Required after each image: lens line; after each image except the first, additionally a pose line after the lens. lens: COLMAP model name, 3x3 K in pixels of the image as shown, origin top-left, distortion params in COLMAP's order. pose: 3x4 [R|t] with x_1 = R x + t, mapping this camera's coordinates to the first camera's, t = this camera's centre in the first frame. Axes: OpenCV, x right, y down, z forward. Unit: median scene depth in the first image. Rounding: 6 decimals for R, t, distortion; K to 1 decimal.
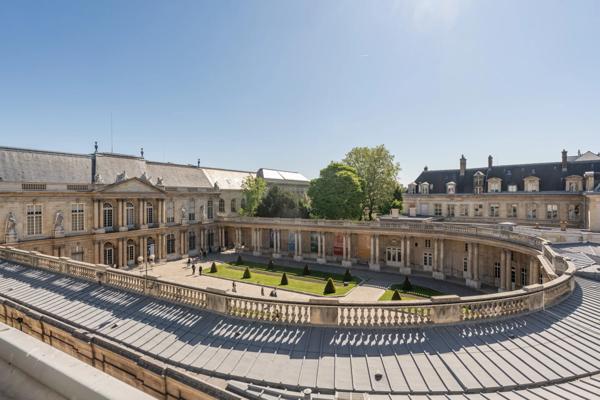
lens RADIAL K [[290.4, 0, 300.0], [0, 290.4, 200.0], [0, 0, 1]] dist [-0.000898, -0.000184]
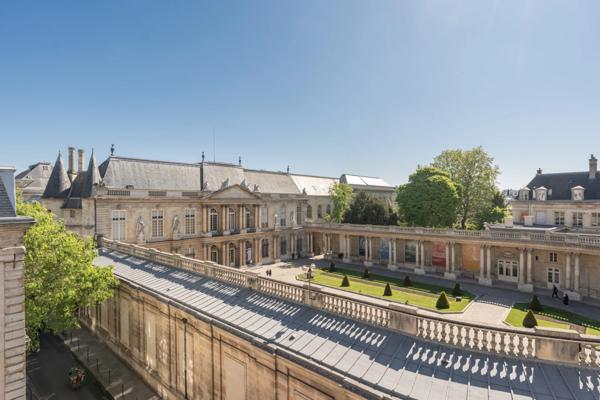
lens RADIAL K [[283.9, 0, 298.3], [0, 283.9, 207.5], [0, 0, 1]] dist [0.000372, 0.000017]
pose [[0.983240, 0.005759, -0.182224, -0.156114], [-0.004562, 0.999965, 0.006989, -0.002245], [0.182258, -0.006041, 0.983232, 0.026823]]
